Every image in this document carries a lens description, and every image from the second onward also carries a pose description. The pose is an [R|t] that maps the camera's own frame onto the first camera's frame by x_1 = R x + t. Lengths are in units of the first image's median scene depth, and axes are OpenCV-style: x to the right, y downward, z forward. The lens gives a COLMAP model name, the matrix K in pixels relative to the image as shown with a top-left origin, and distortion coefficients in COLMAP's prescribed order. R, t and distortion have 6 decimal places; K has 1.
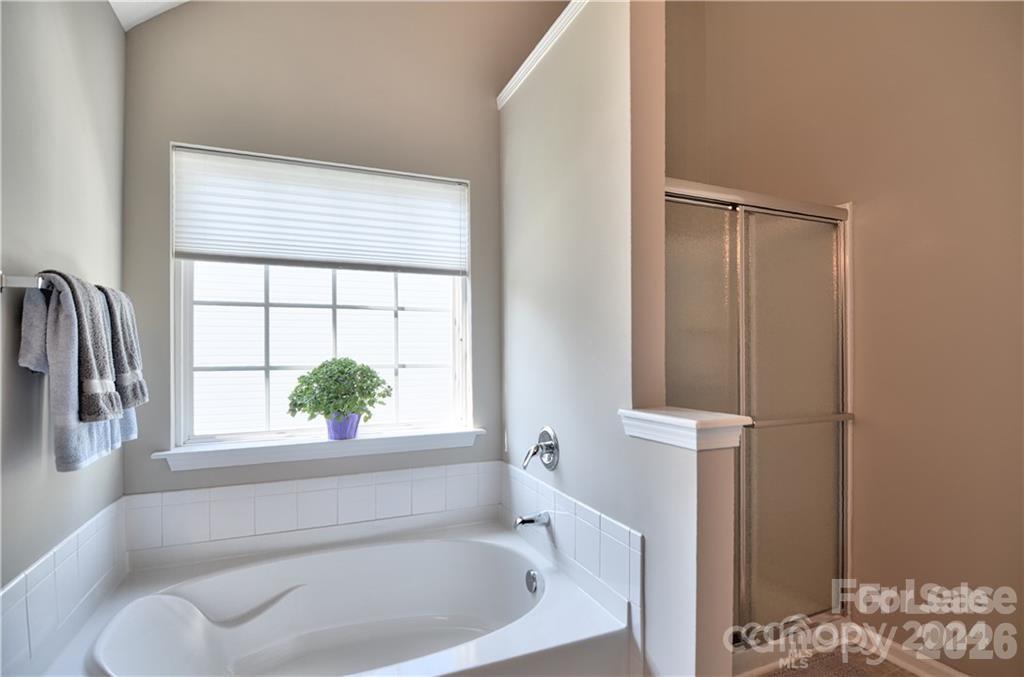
lens RADIAL K [[491.4, 0, 513.0], [0, 491.4, 346.1], [0, 0, 1]] dist [-0.018225, -0.002208]
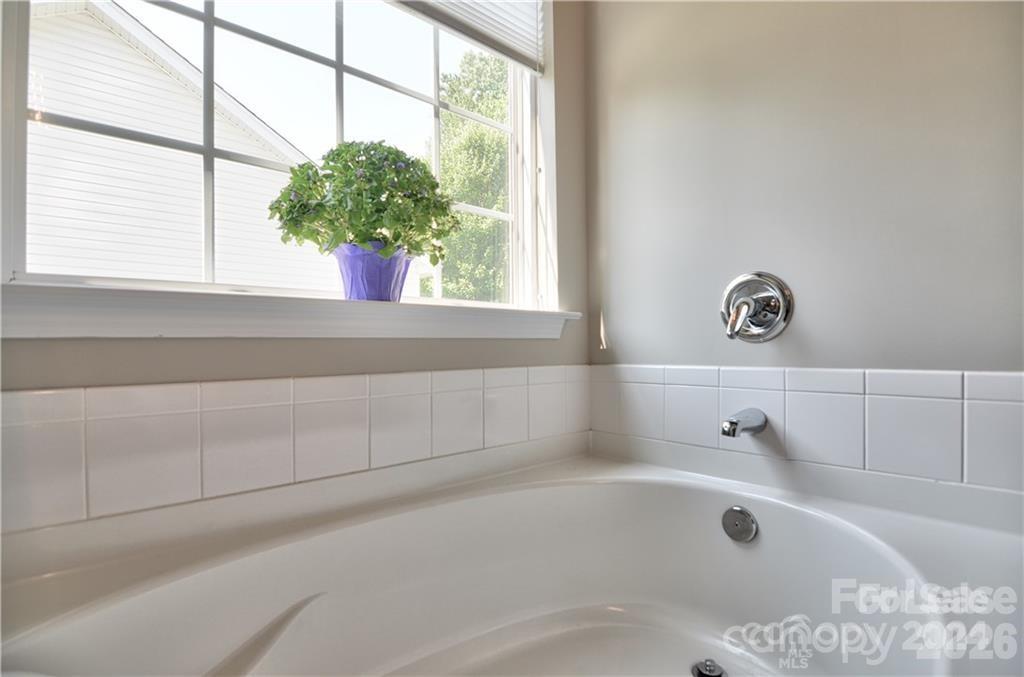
lens RADIAL K [[491.4, 0, 507.4], [0, 491.4, 342.4], [0, 0, 1]] dist [-0.018225, -0.002208]
pose [[0.950237, -0.001515, 0.311524, -0.394249], [-0.000169, 0.999986, 0.005377, 0.237639], [-0.311528, -0.005162, 0.950223, 0.486928]]
